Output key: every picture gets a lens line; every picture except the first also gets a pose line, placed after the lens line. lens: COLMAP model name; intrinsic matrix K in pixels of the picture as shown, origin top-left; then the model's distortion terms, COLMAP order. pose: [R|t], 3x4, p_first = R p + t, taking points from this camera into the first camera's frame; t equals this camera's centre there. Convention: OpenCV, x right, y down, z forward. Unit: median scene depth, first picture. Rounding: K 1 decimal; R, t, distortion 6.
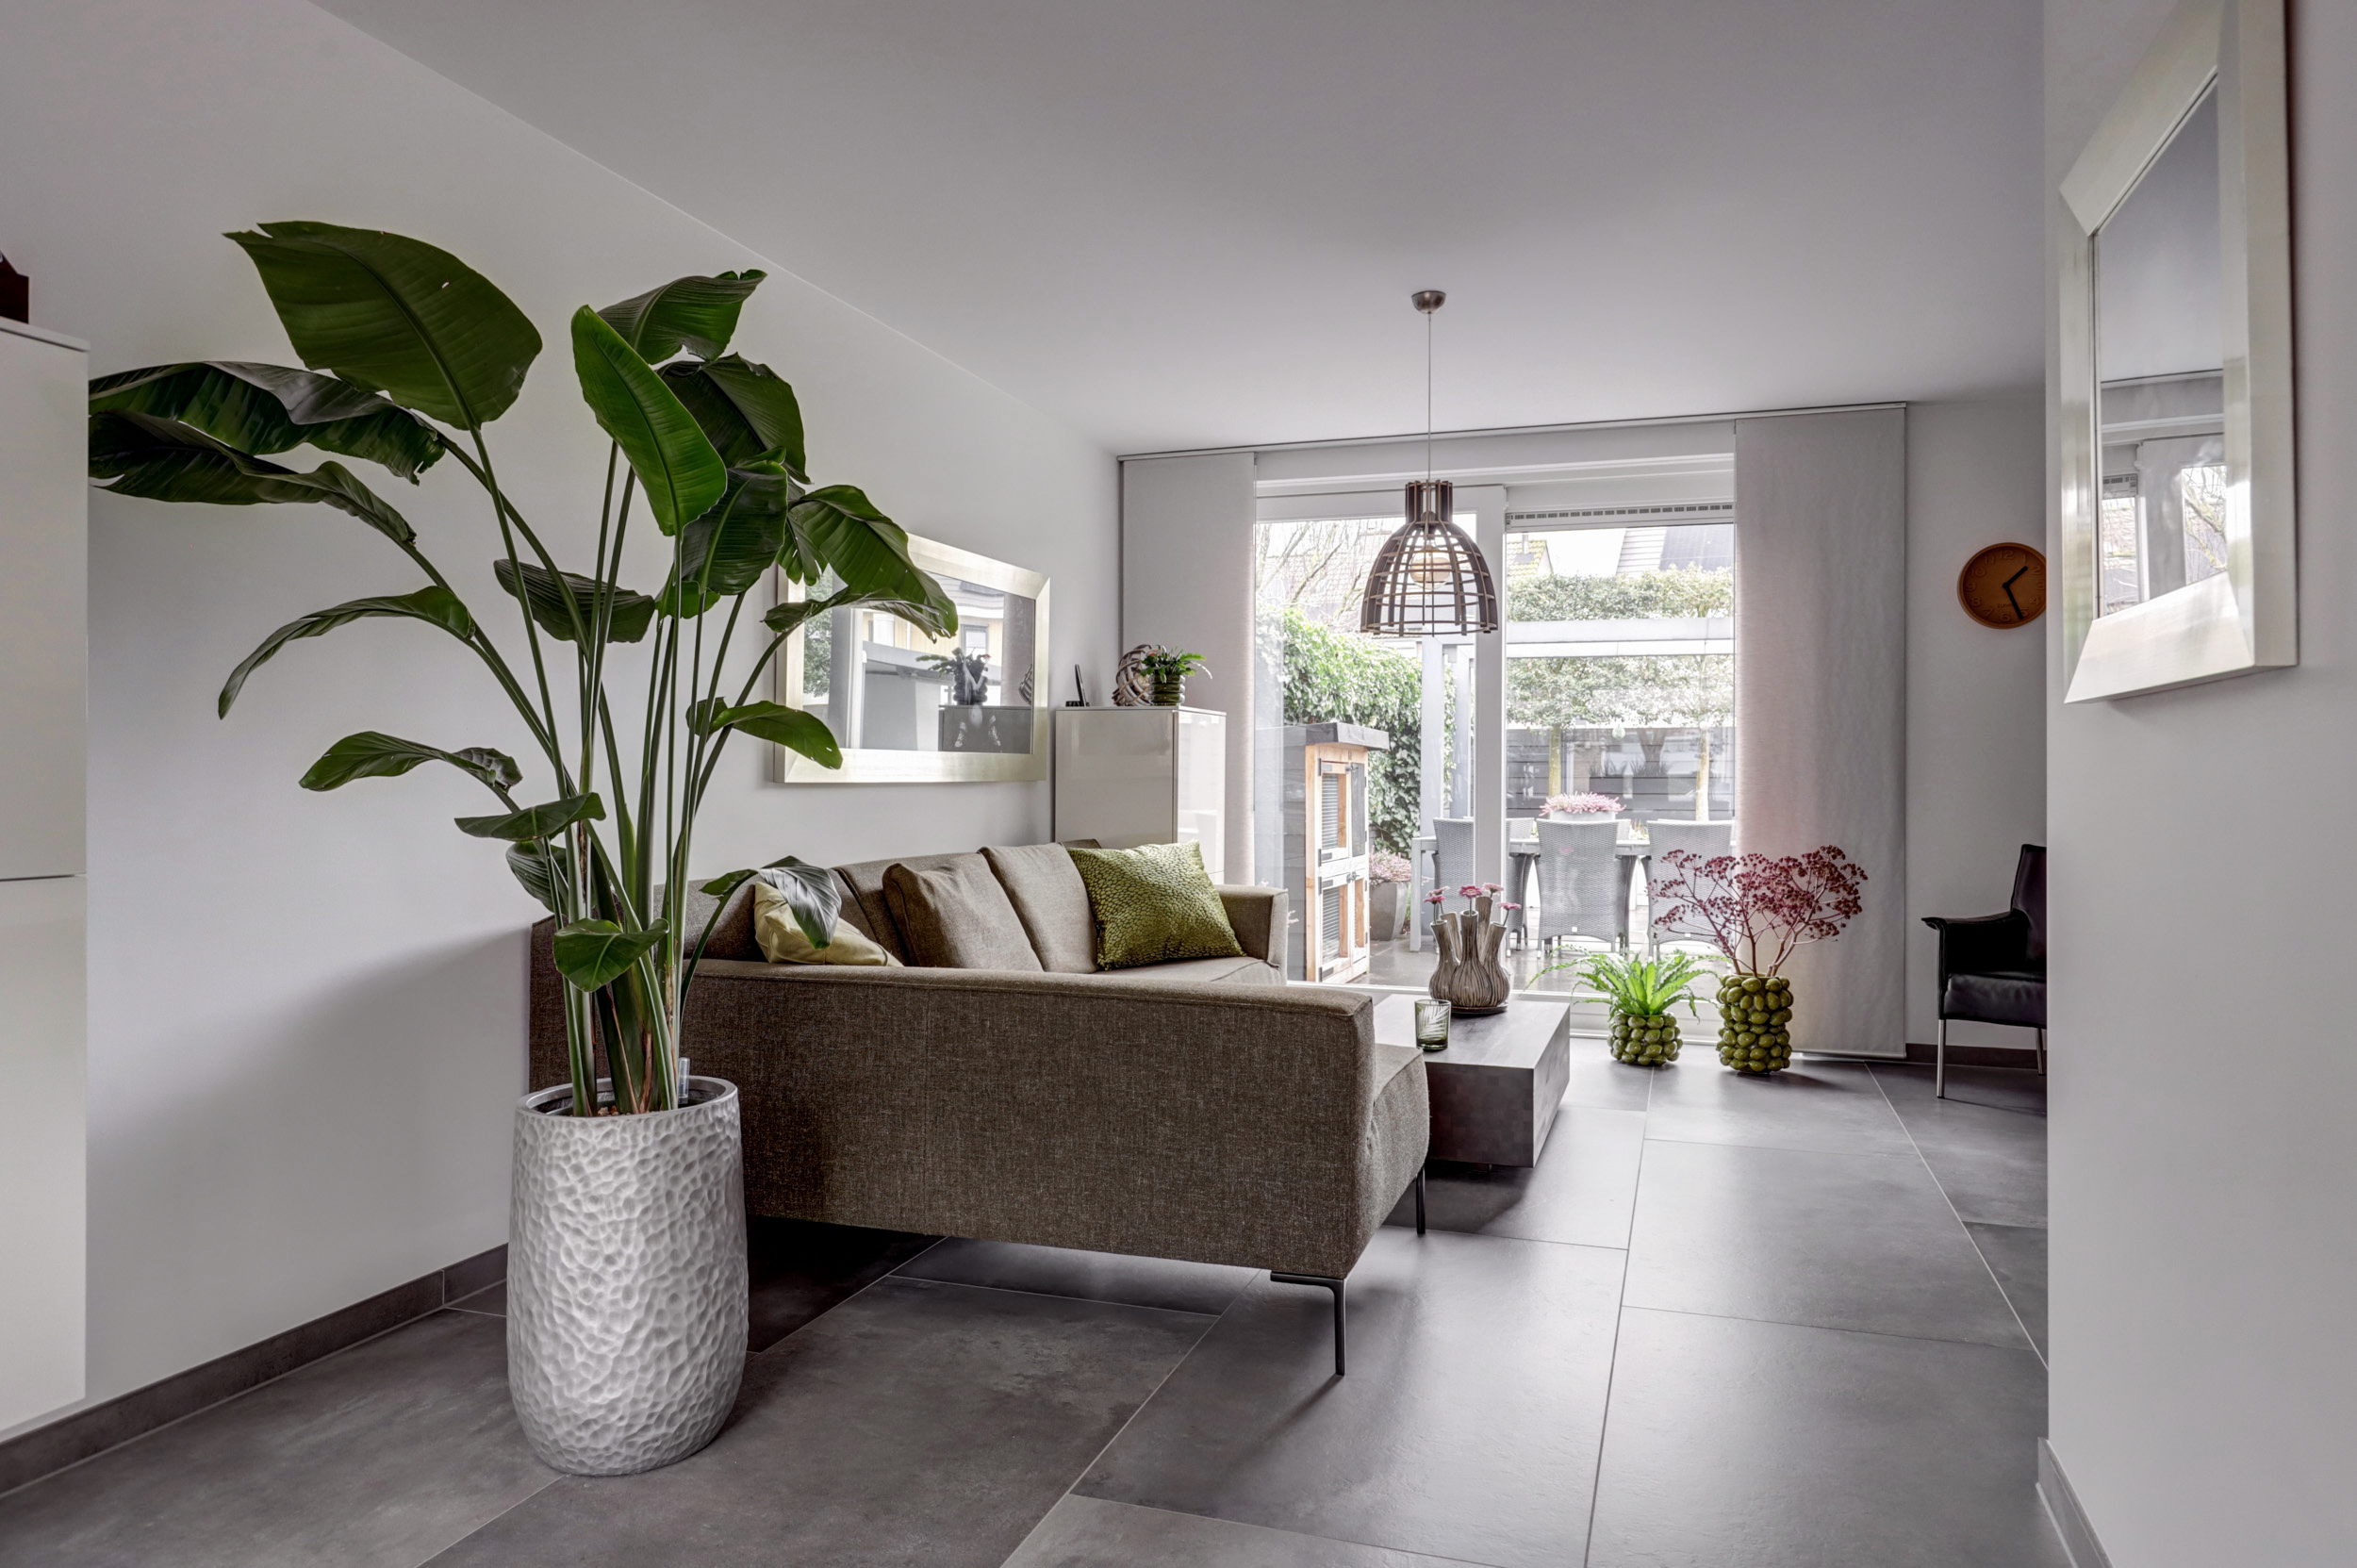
lens RADIAL K [[1539.3, 0, 1177.9], [0, 1539.3, 753.1], [0, 0, 1]] dist [0.001146, 0.000366]
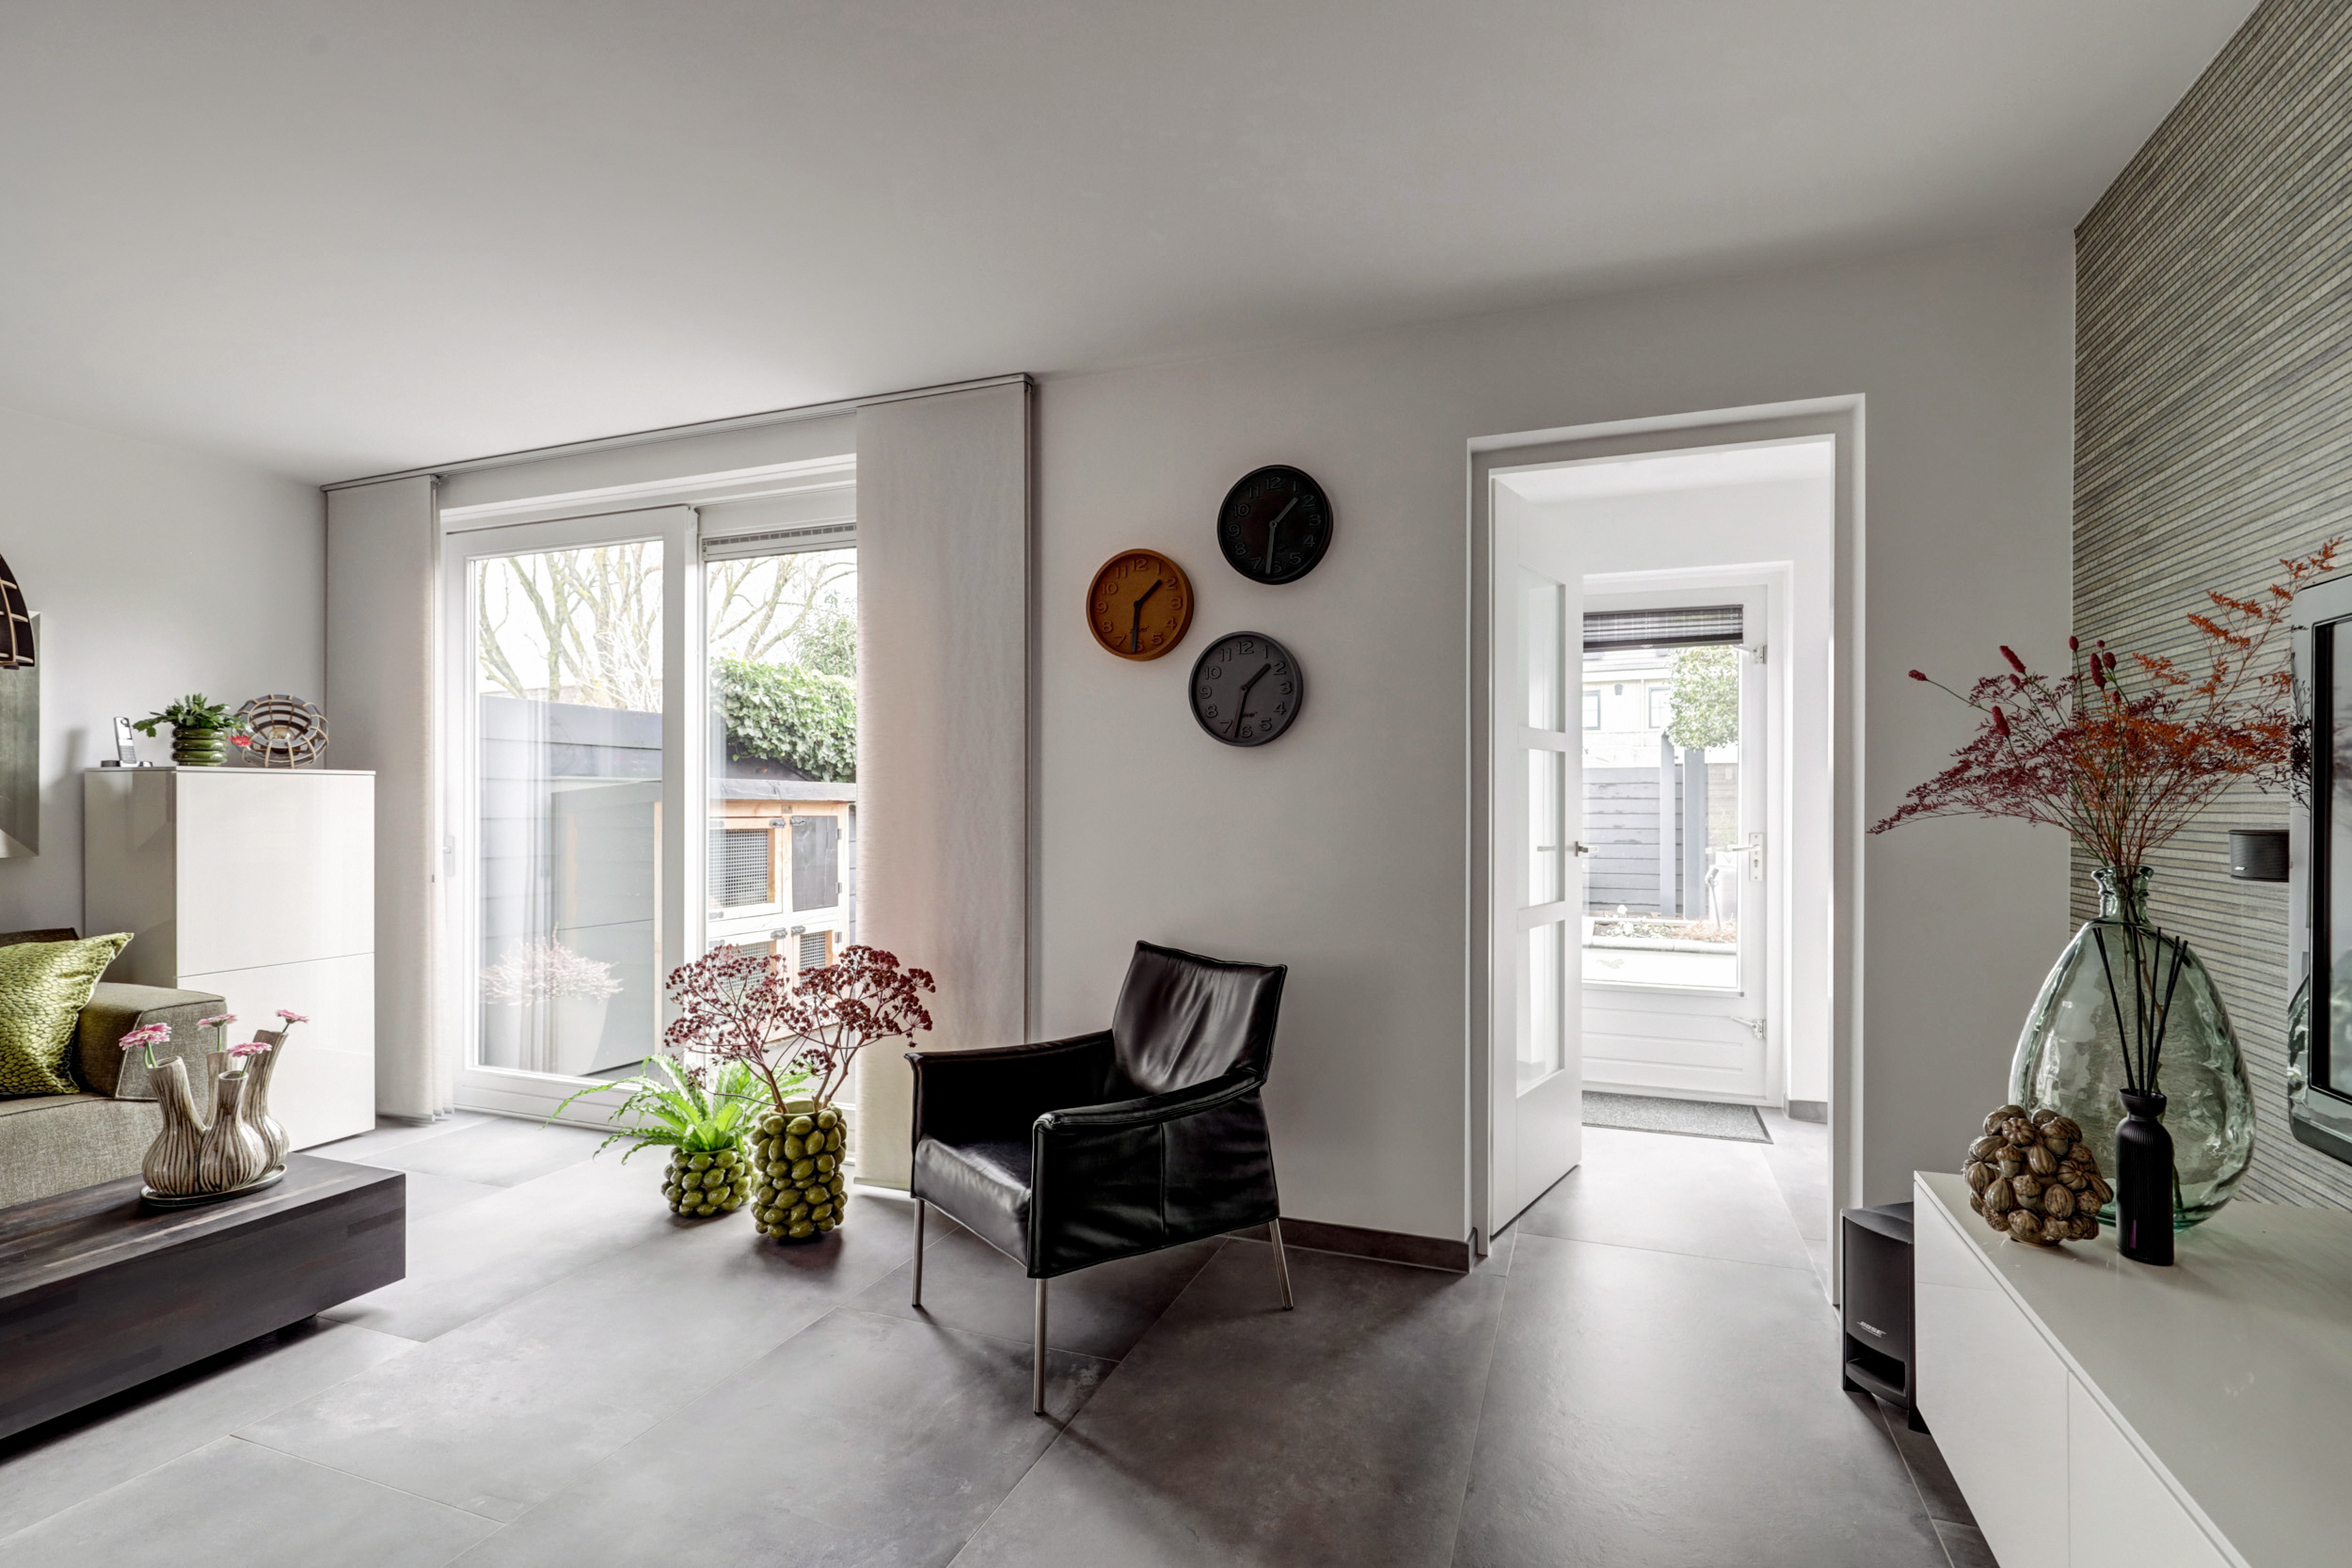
lens RADIAL K [[1105.1, 0, 1176.0], [0, 1105.1, 784.0], [0, 0, 1]] dist [0.002130, 0.000323]
pose [[0.999265, -0.007869, -0.037516, 0.577787], [0.007744, 0.999964, -0.003464, -0.015271], [0.037542, 0.003171, 0.999290, 0.442019]]
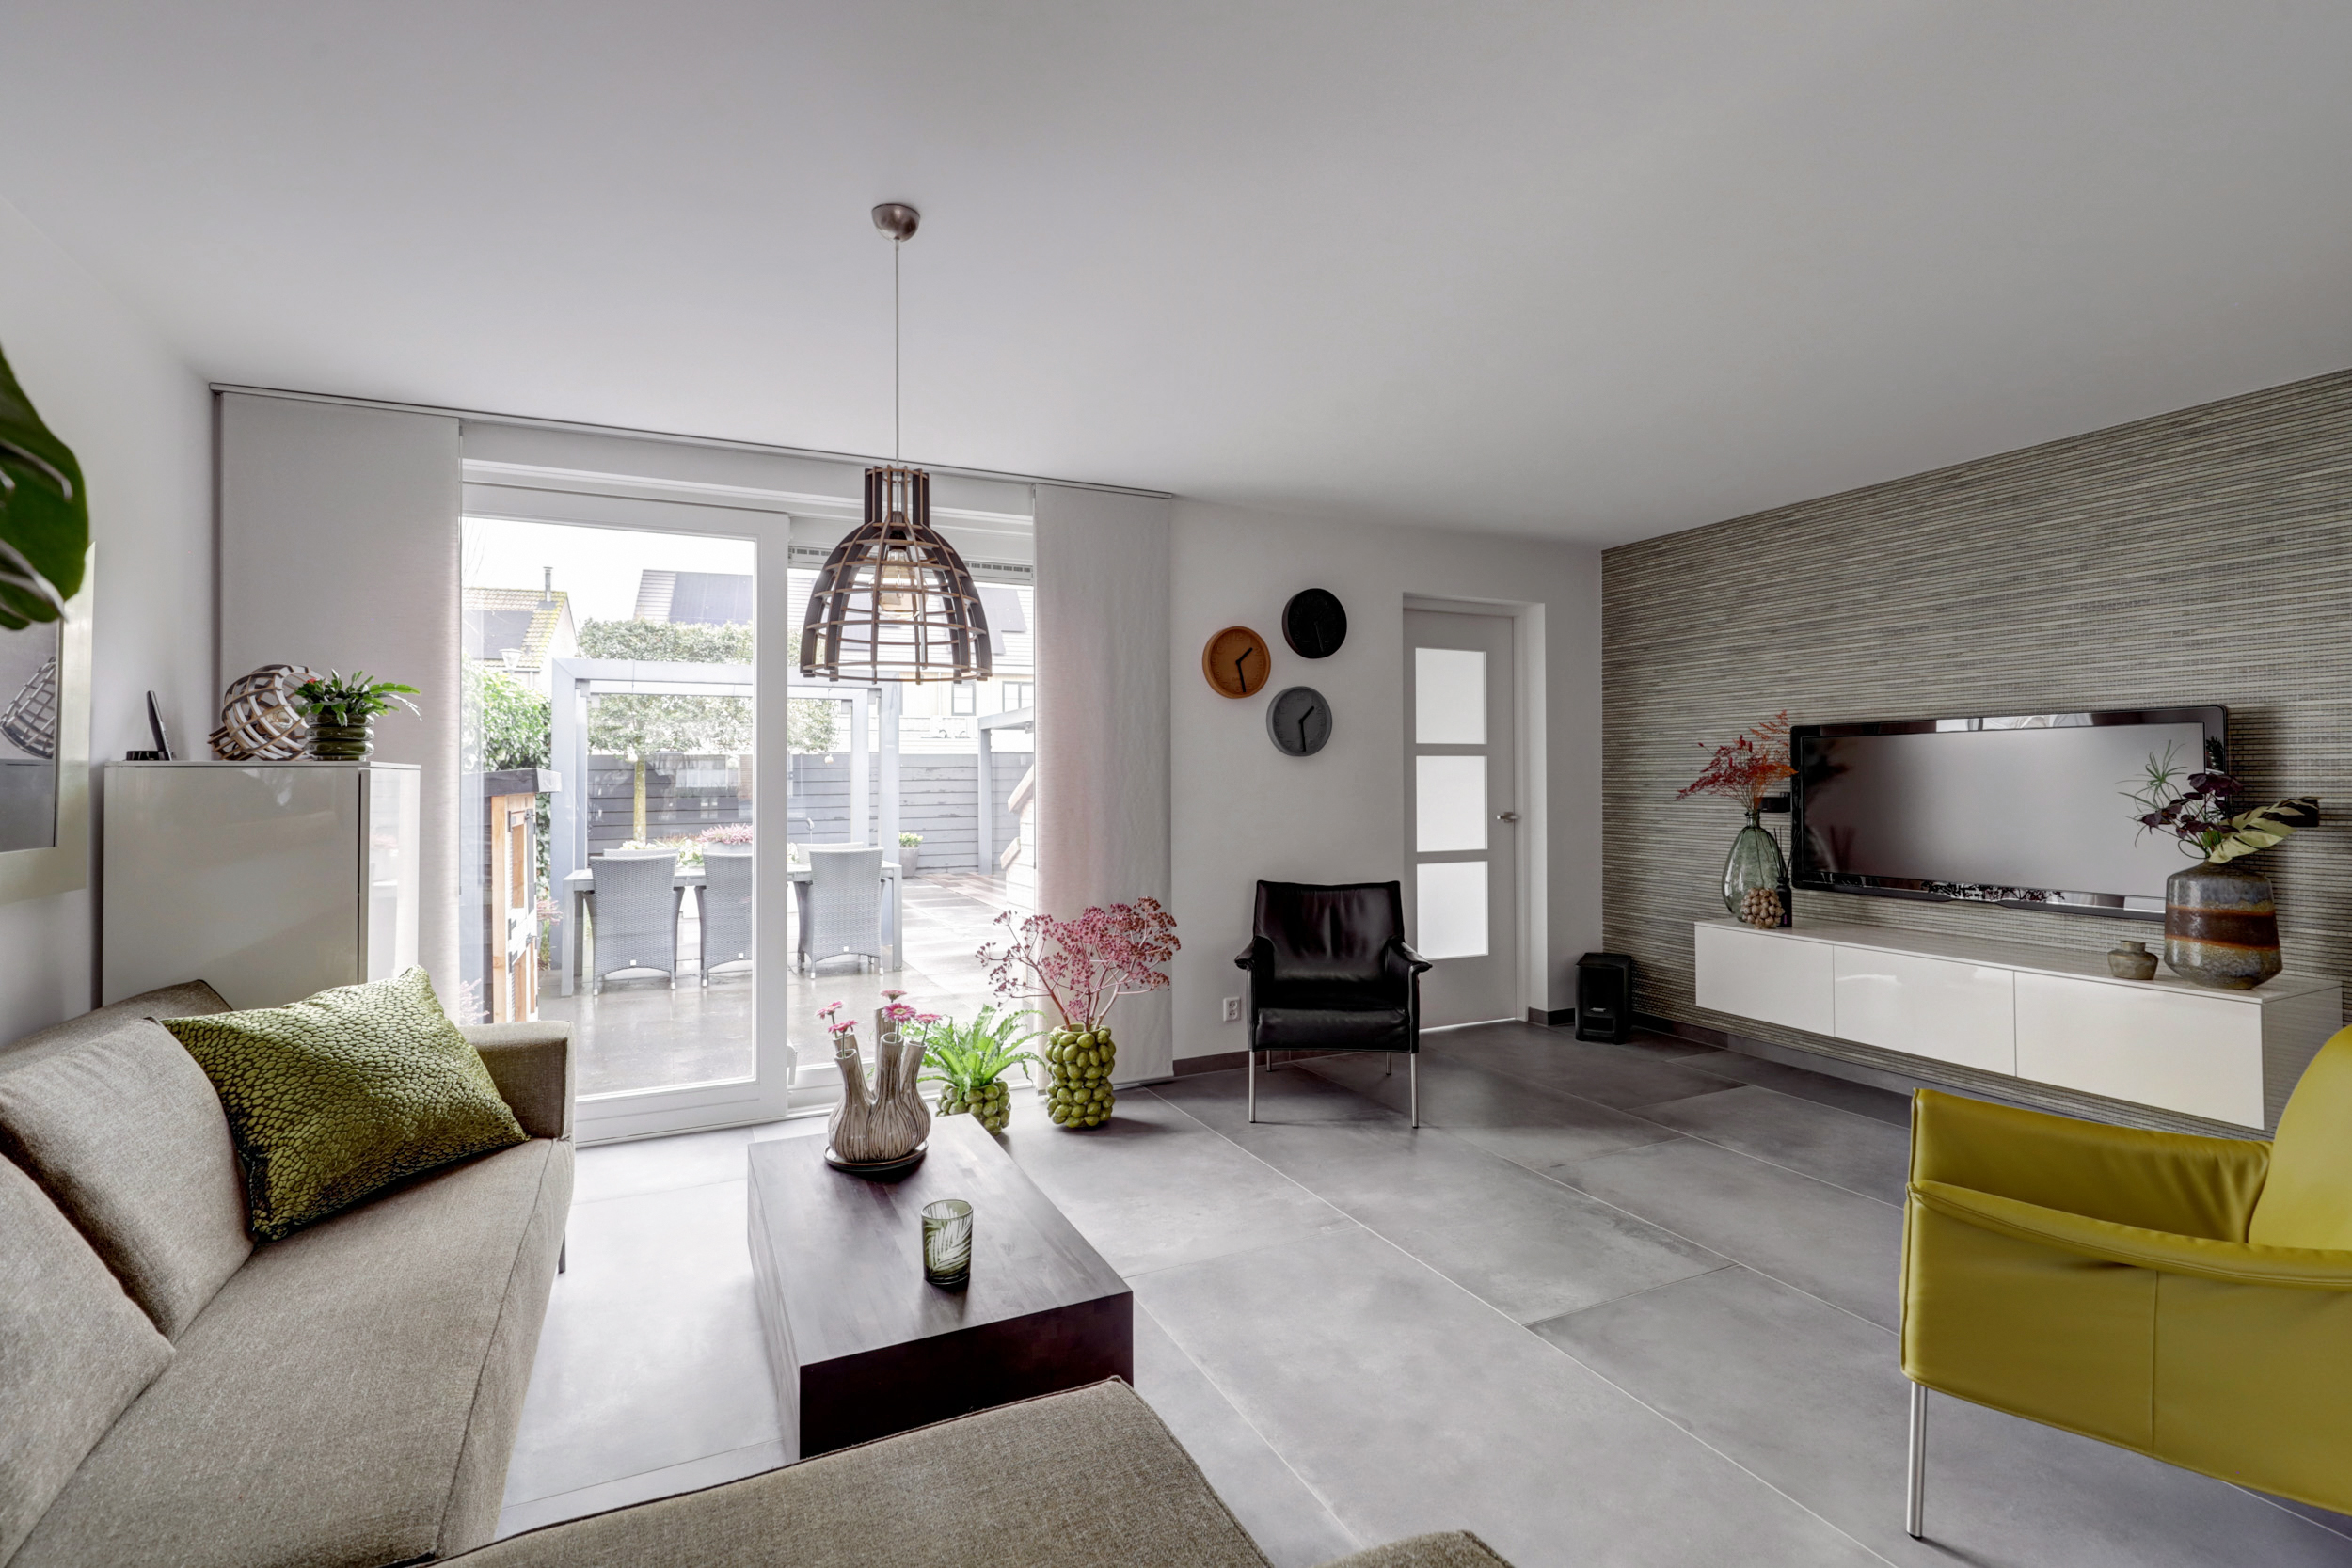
lens RADIAL K [[1077.4, 0, 1168.6], [0, 1077.4, 758.6], [0, 0, 1]] dist [0.001068, 0.000337]
pose [[0.719888, 0.002510, 0.694085, -0.077684], [-0.000361, 0.999995, -0.003242, -0.031525], [-0.694090, 0.002083, 0.719885, 0.439382]]
